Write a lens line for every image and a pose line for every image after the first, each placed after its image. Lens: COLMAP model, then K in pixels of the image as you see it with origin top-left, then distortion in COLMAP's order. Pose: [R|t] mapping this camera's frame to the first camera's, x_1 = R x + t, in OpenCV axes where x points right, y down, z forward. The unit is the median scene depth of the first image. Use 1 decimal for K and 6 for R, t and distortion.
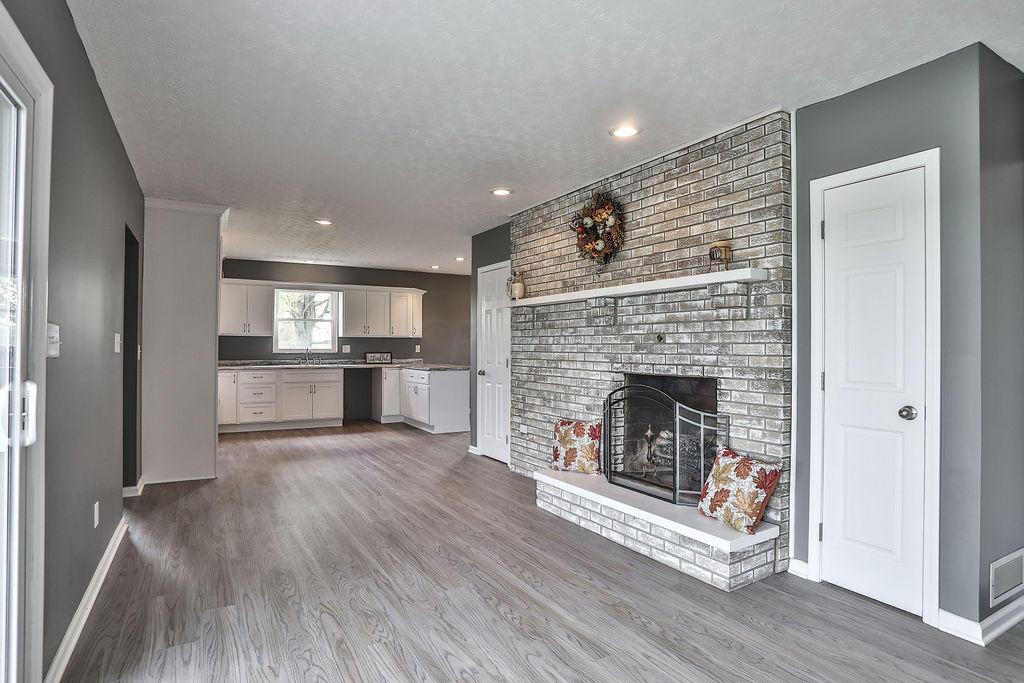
lens RADIAL K [[562.9, 0, 515.2], [0, 562.9, 343.2], [0, 0, 1]] dist [-0.072355, 0.040363]
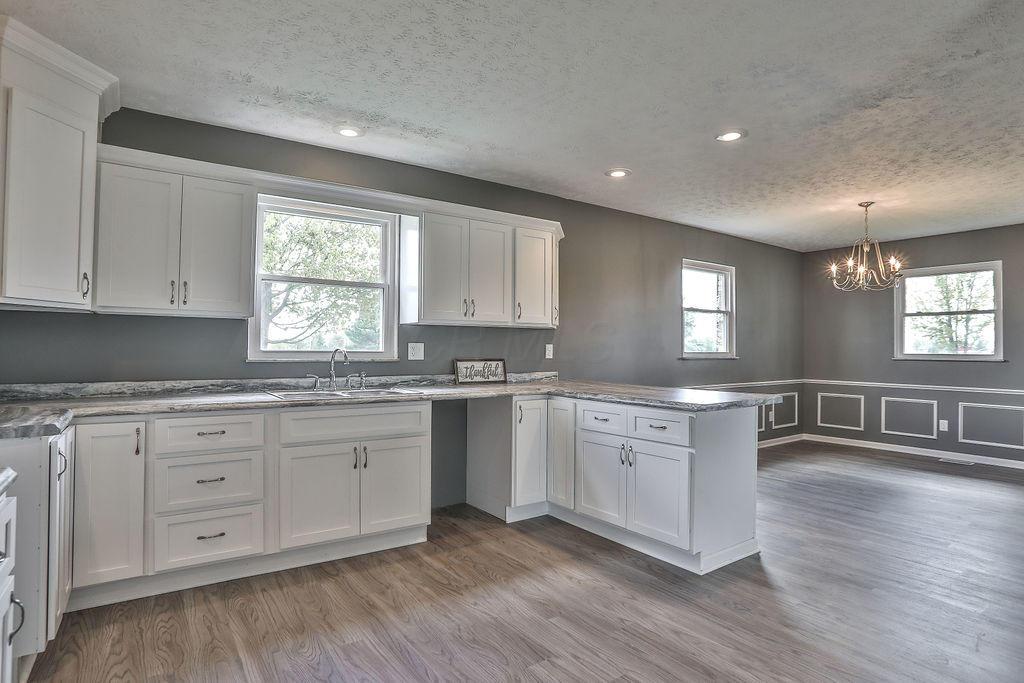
lens RADIAL K [[562.9, 0, 512.6], [0, 562.9, 339.1], [0, 0, 1]] dist [-0.072355, 0.040363]
pose [[0.996310, 0.004294, 0.085724, -0.573568], [-0.003592, 0.999959, -0.008345, 0.008171], [-0.085756, 0.008006, 0.996284, 1.200873]]
